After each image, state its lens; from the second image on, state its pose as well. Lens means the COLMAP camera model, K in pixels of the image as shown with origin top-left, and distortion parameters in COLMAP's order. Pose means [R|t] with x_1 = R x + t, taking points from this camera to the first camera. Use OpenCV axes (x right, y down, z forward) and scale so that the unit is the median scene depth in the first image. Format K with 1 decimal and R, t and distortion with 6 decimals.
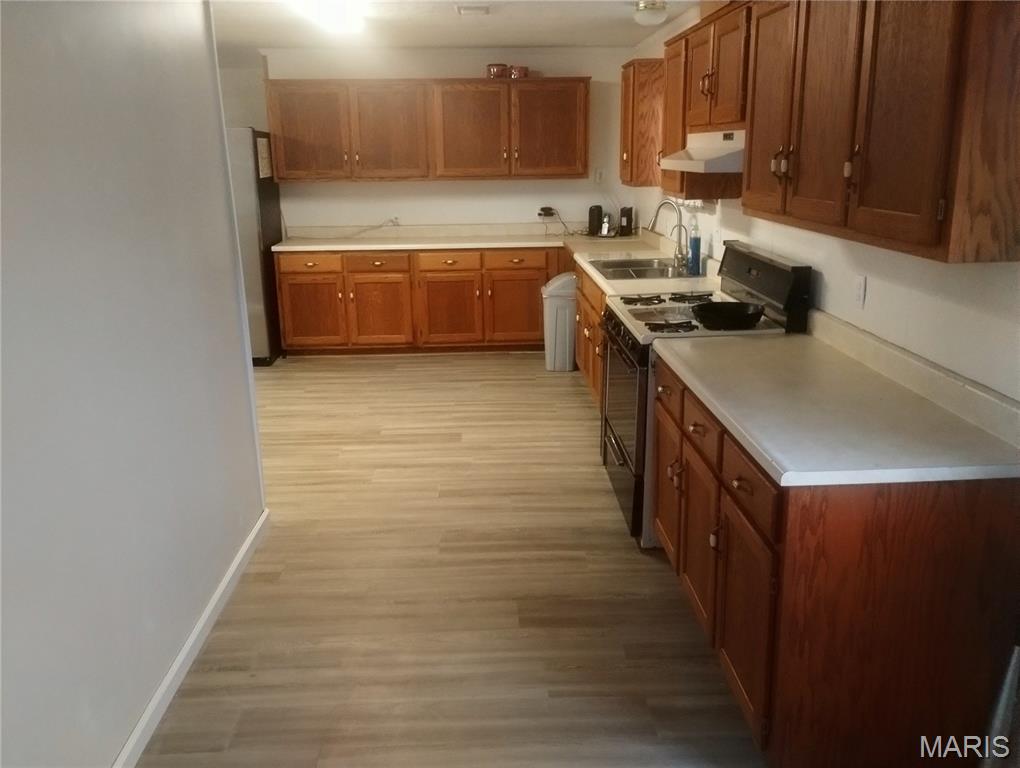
lens RADIAL K [[842.5, 0, 506.7], [0, 842.5, 377.1], [0, 0, 1]] dist [0.046013, -0.087626]
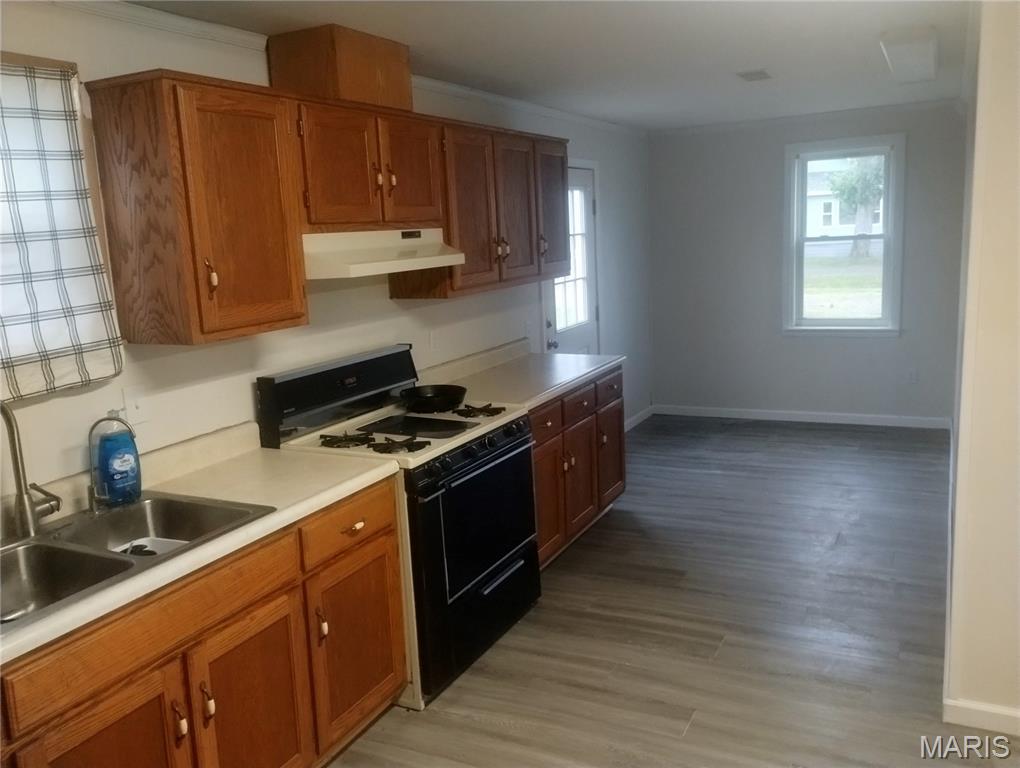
lens RADIAL K [[842.5, 0, 506.7], [0, 842.5, 377.1], [0, 0, 1]] dist [0.046013, -0.087626]
pose [[-0.869899, -0.026999, 0.492491, -0.274666], [0.188022, 0.904952, 0.381719, -0.394773], [-0.455987, 0.424656, -0.782140, 1.447660]]
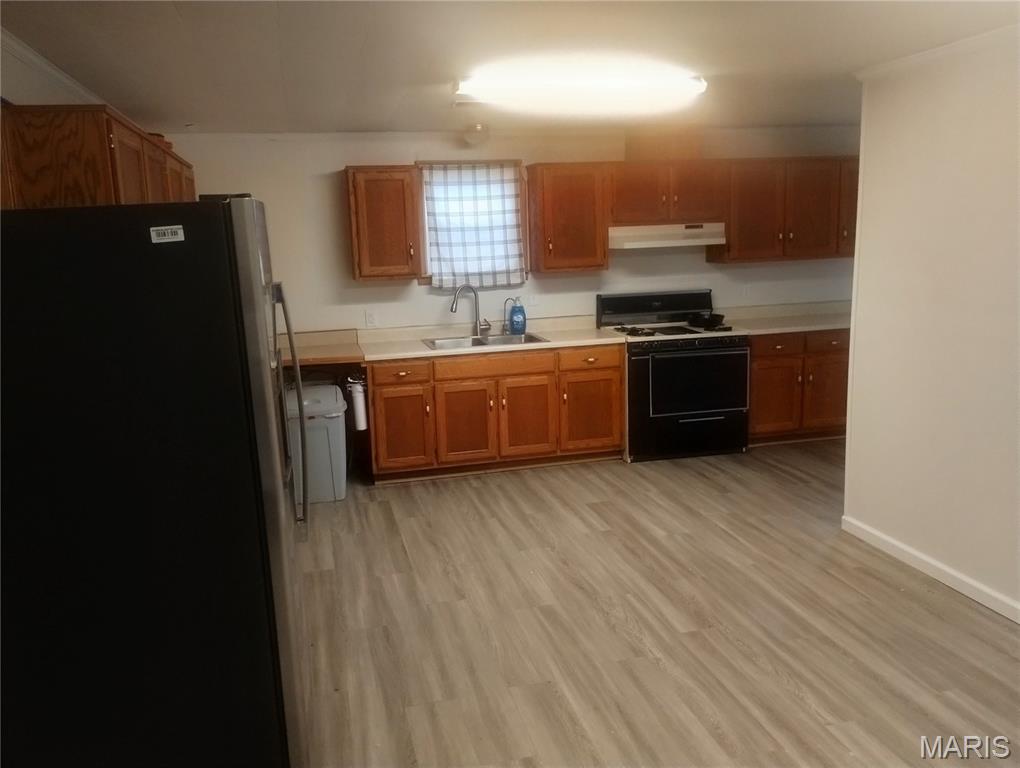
lens RADIAL K [[842.5, 0, 506.7], [0, 842.5, 377.1], [0, 0, 1]] dist [0.046013, -0.087626]
pose [[-0.197959, -0.149540, 0.968736, -1.198121], [0.291643, 0.934551, 0.203860, -0.376719], [-0.935819, 0.322881, -0.141391, 1.395327]]
